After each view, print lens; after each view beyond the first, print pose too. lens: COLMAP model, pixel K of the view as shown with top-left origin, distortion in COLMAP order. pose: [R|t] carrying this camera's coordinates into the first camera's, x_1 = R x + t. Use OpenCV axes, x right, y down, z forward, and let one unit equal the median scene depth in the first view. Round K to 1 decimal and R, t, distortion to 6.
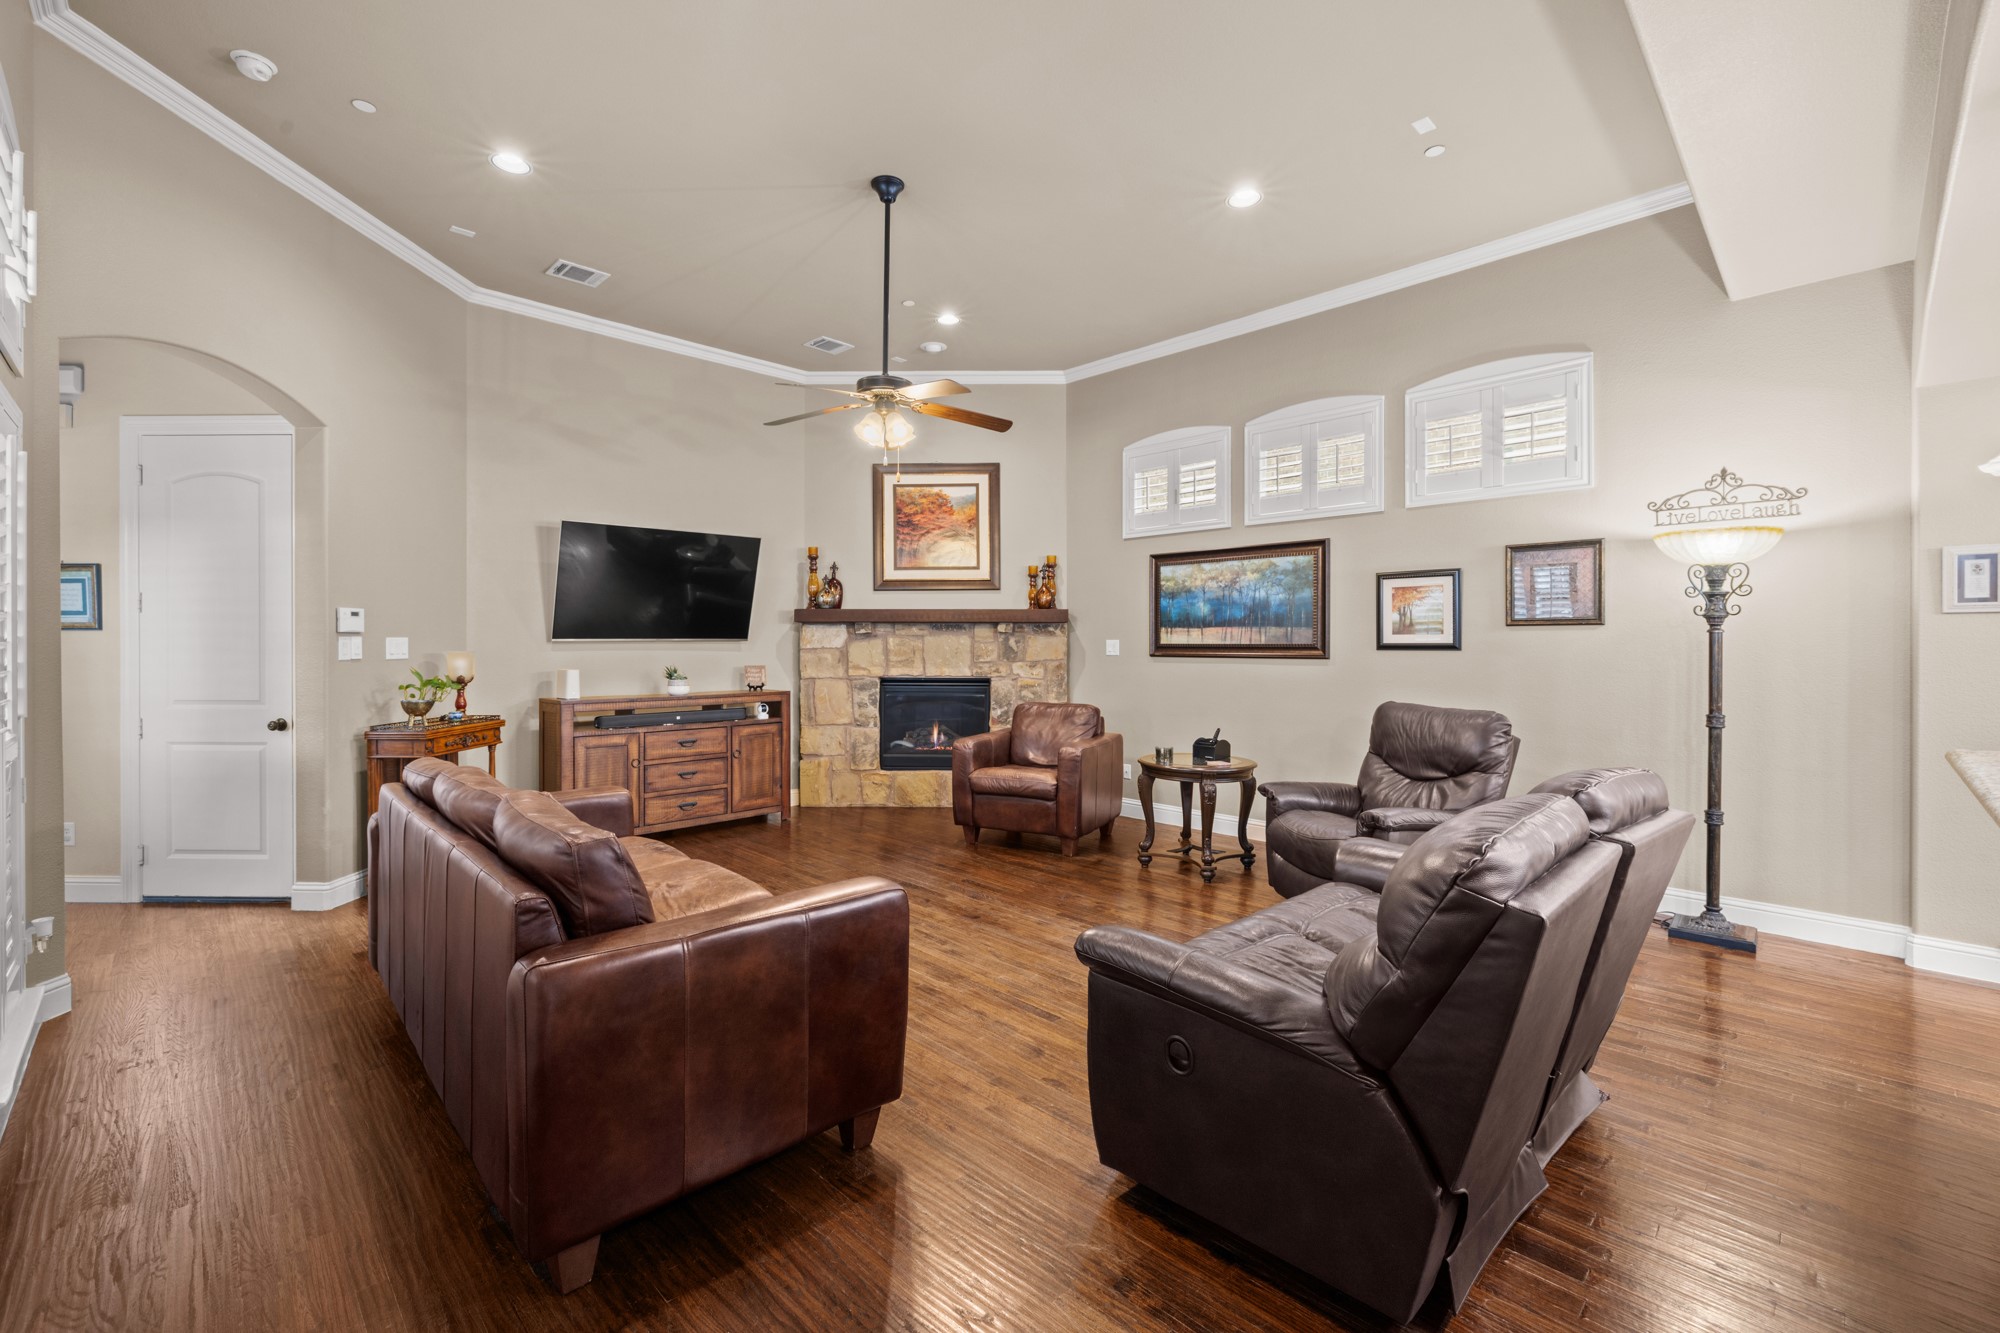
lens RADIAL K [[852.7, 0, 998.5], [0, 852.7, 658.8], [0, 0, 1]] dist [0.007986, 0.000728]
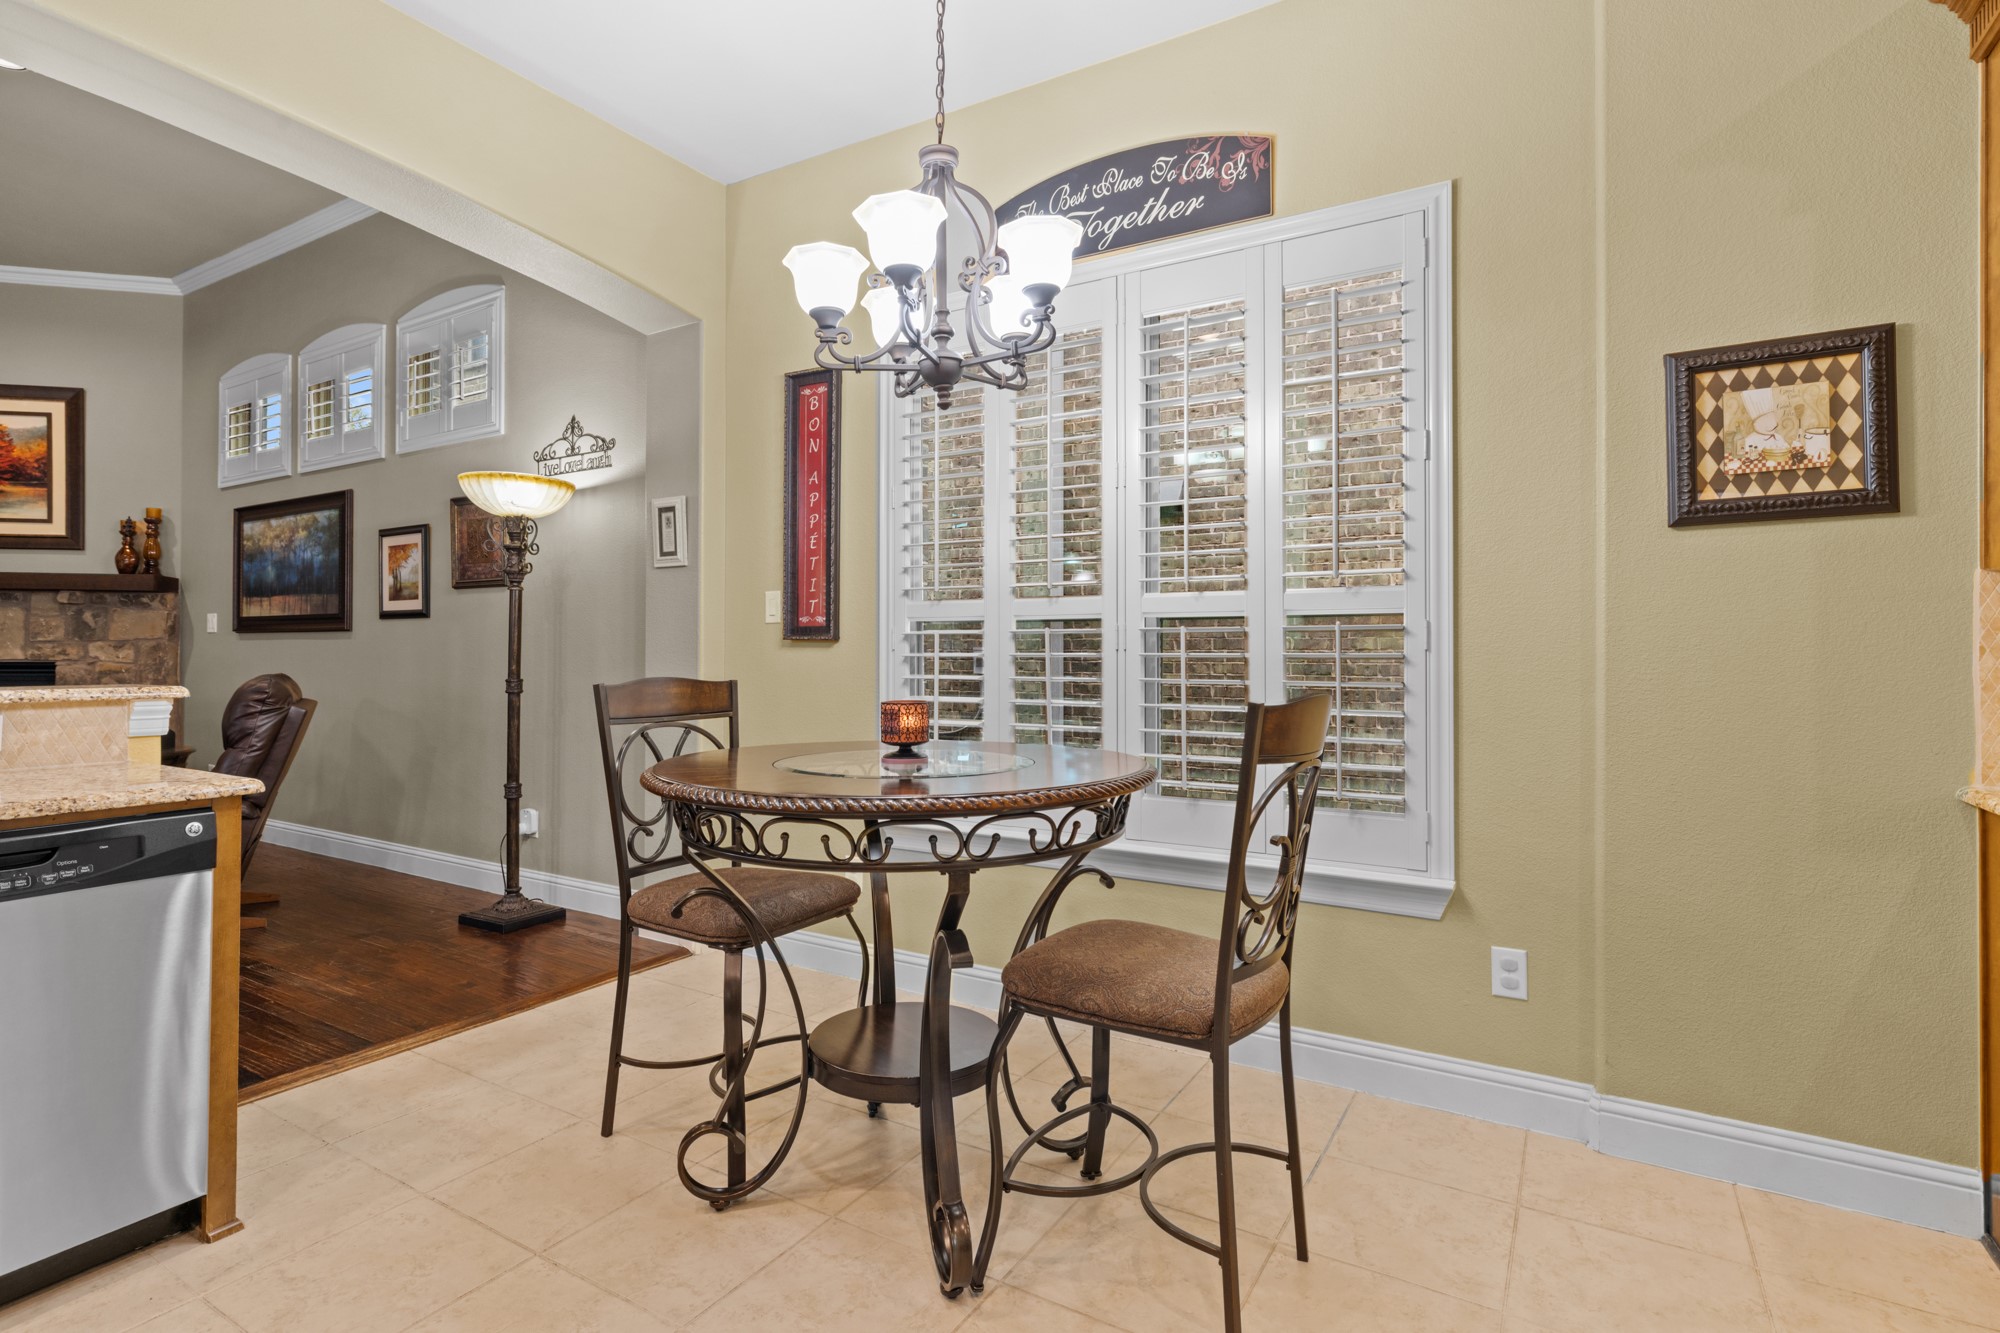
lens RADIAL K [[989.2, 0, 1001.3], [0, 989.2, 655.3], [0, 0, 1]] dist [-0.008865, 0.000275]
pose [[0.968386, 0.001337, 0.249453, 0.635001], [0.002033, 0.999910, -0.013250, 0.031649], [-0.249449, 0.013338, 0.968296, -0.088348]]
